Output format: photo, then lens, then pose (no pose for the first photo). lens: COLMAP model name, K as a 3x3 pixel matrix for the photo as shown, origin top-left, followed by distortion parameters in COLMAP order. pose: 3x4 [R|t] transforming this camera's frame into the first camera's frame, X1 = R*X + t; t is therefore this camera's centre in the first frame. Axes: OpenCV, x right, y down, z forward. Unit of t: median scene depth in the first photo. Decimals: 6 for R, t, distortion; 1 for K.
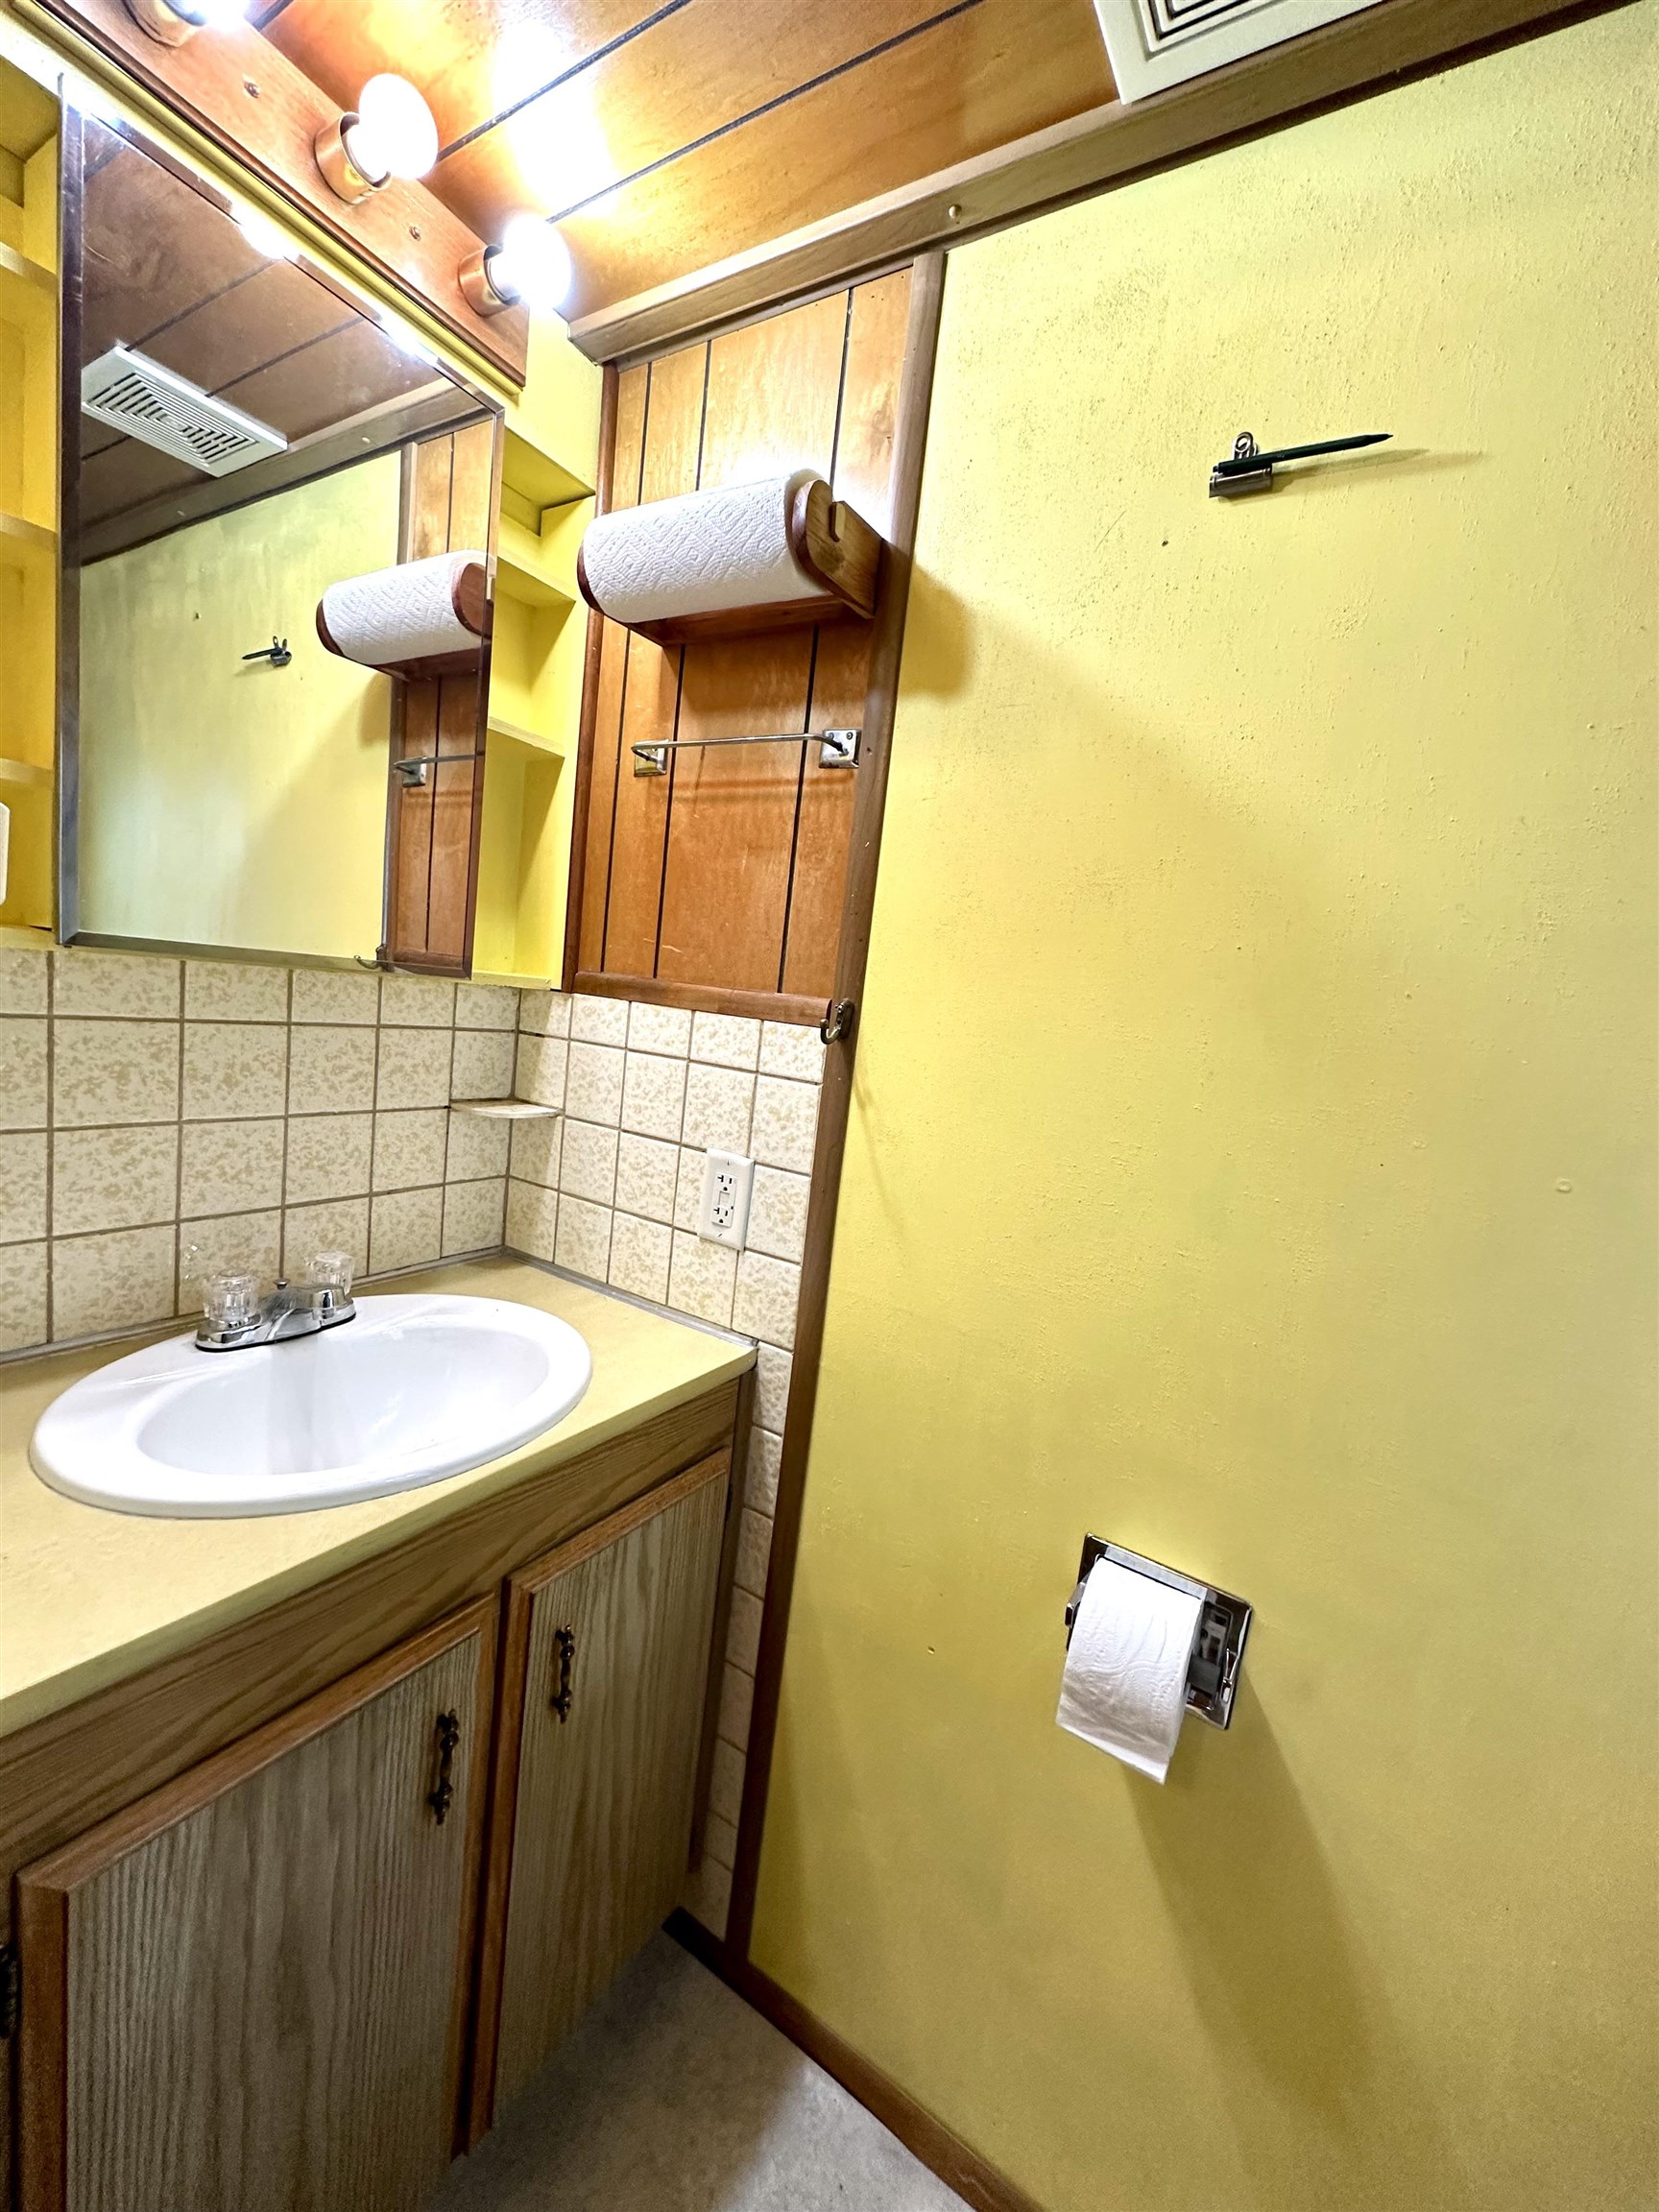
lens RADIAL K [[885.4, 0, 831.8], [0, 885.4, 1105.9], [0, 0, 1]] dist [-0.001117, 0.000185]
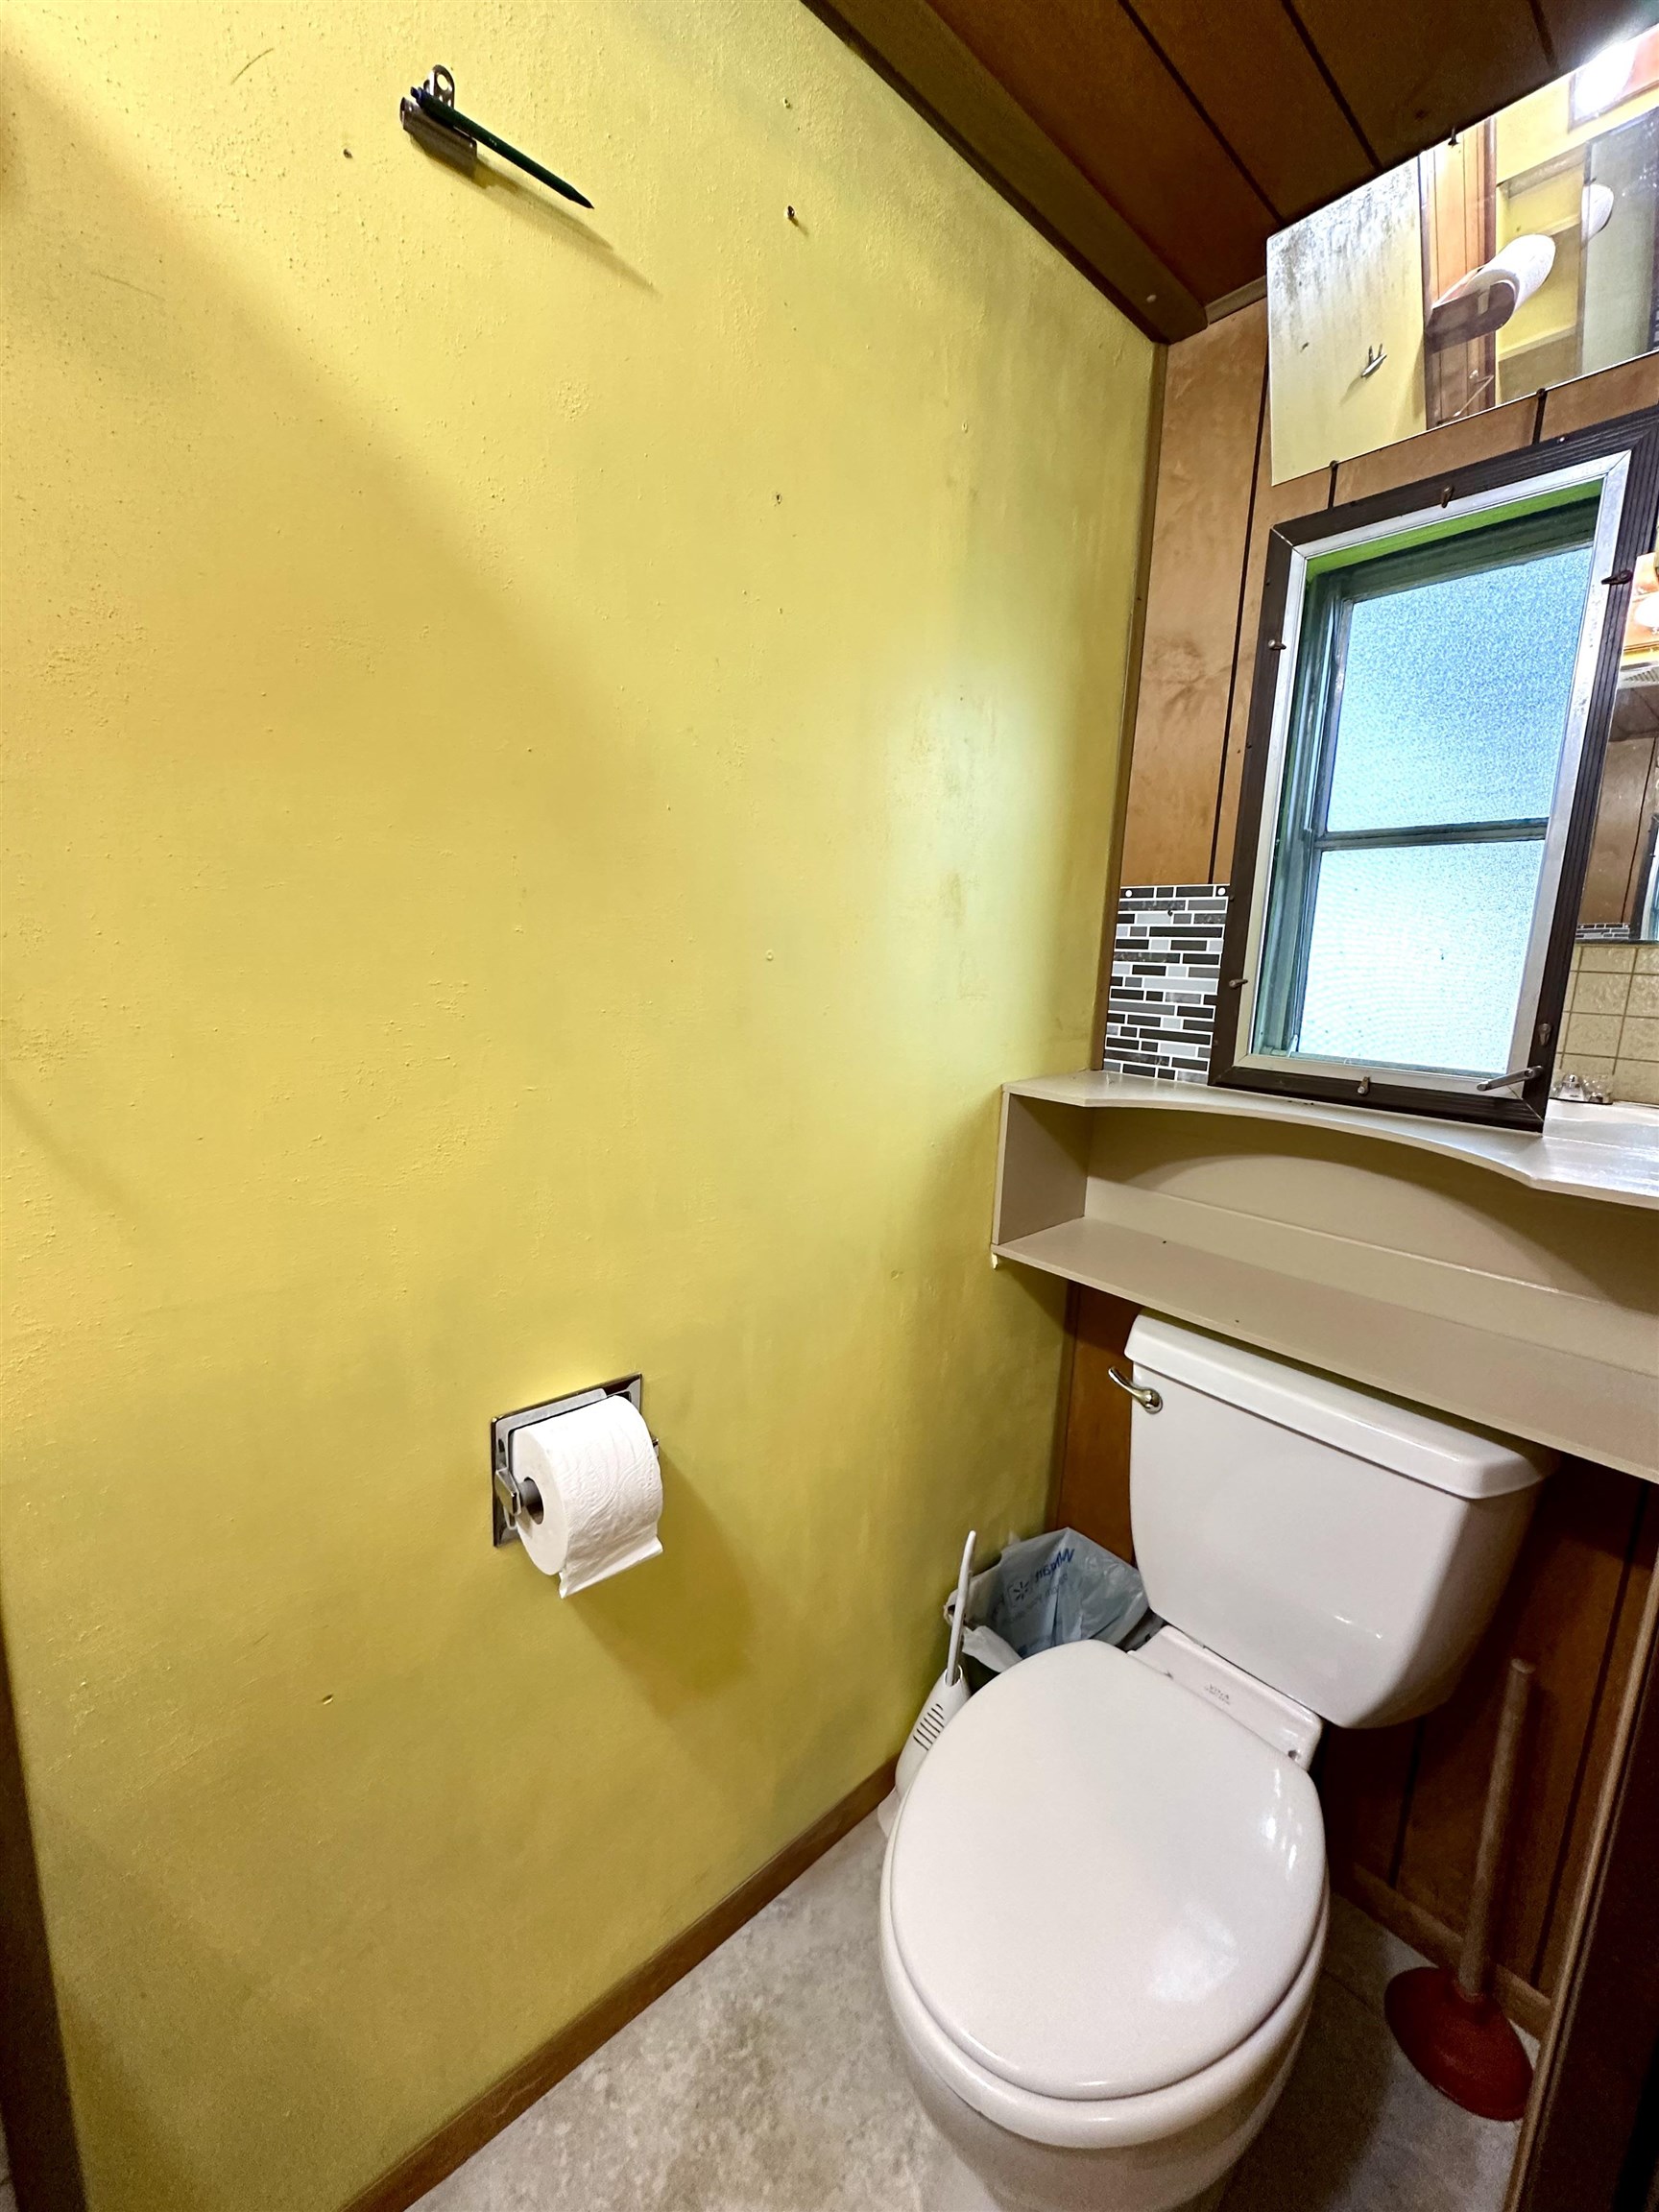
lens RADIAL K [[885.4, 0, 833.2], [0, 885.4, 1102.1], [0, 0, 1]] dist [-0.001117, 0.000185]
pose [[0.268199, -0.274477, 0.923435, -0.425602], [0.111016, 0.960973, 0.253392, -0.024709], [-0.956946, 0.034556, 0.288203, 0.455163]]
